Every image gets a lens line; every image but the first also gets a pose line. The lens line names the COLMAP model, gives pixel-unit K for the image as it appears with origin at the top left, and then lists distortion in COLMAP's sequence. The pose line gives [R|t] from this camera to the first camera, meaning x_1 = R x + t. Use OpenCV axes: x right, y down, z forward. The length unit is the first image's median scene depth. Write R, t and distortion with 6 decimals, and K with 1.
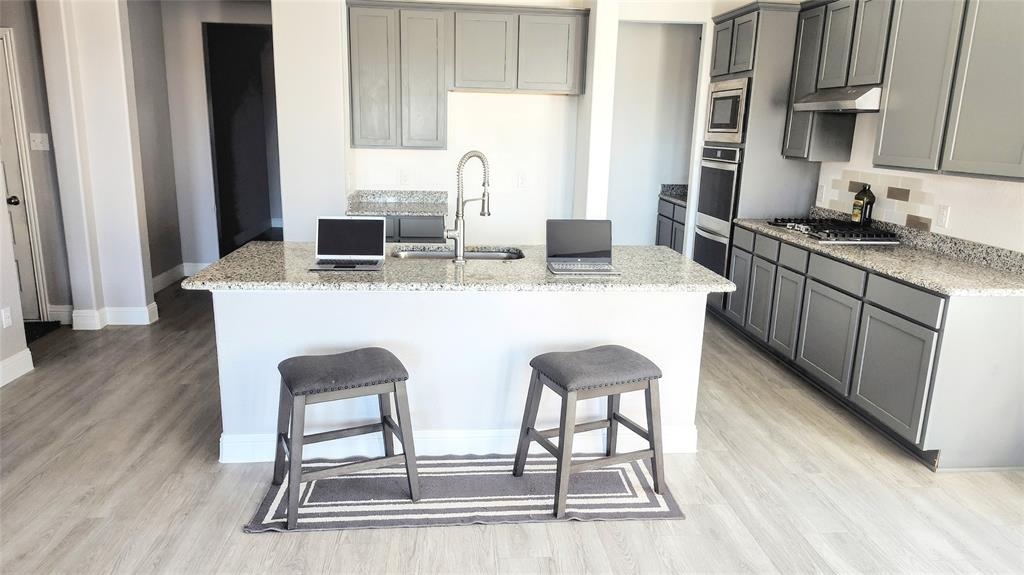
lens RADIAL K [[695.7, 0, 504.6], [0, 695.7, 295.3], [0, 0, 1]] dist [0.043314, -0.036126]
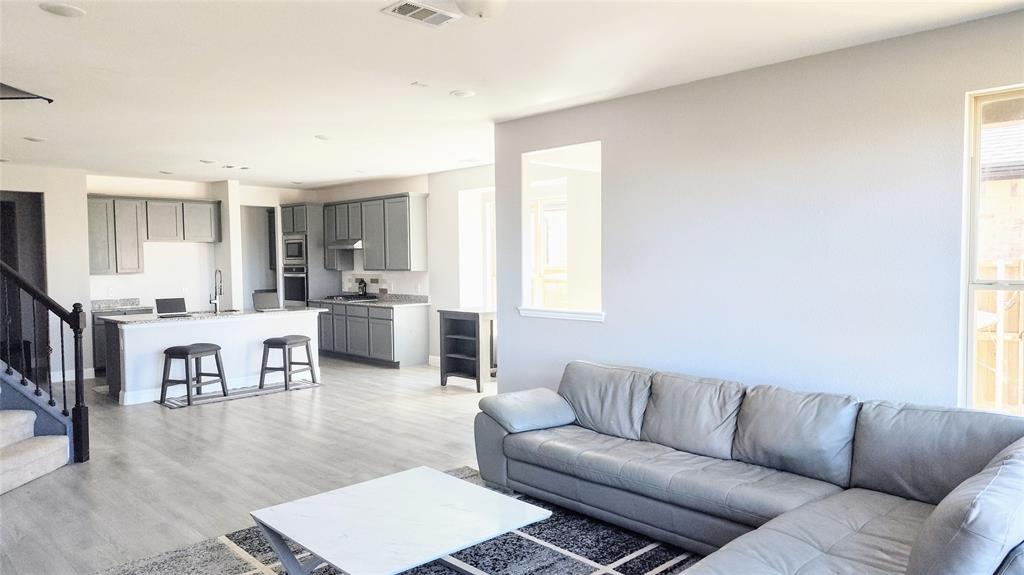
lens RADIAL K [[695.7, 0, 512.8], [0, 695.7, 288.6], [0, 0, 1]] dist [0.043314, -0.036126]
pose [[0.765705, -0.060318, 0.640357, -0.590045], [0.180148, 0.975857, -0.123491, 0.250679], [-0.617448, 0.209917, 0.758085, -1.064601]]
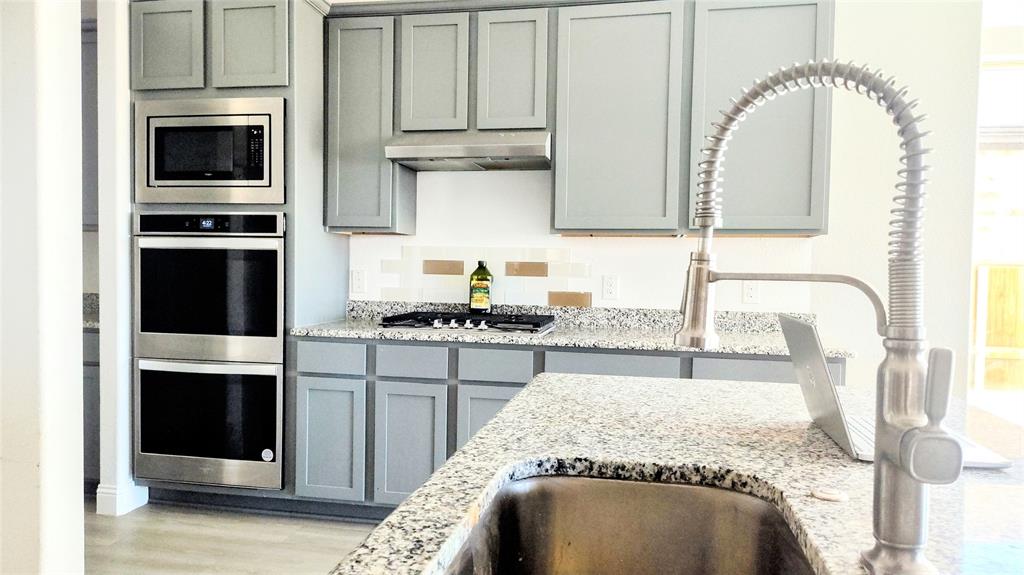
lens RADIAL K [[695.7, 0, 505.3], [0, 695.7, 294.7], [0, 0, 1]] dist [0.043314, -0.036126]
pose [[0.278559, -0.058047, 0.958663, -0.200955], [0.219278, 0.975651, -0.004639, -0.105867], [-0.935052, 0.211506, 0.284505, 0.727593]]
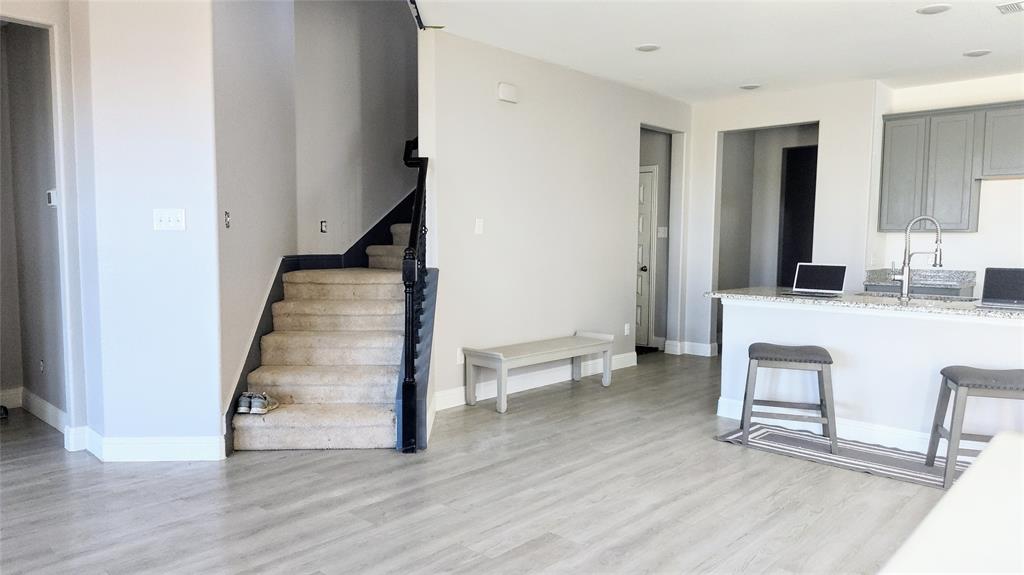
lens RADIAL K [[695.7, 0, 513.6], [0, 695.7, 289.5], [0, 0, 1]] dist [0.043314, -0.036126]
pose [[0.679497, 0.034086, -0.732886, 0.278744], [-0.162649, 0.981063, -0.105171, 0.133186], [0.715423, 0.190666, 0.672173, -0.284507]]
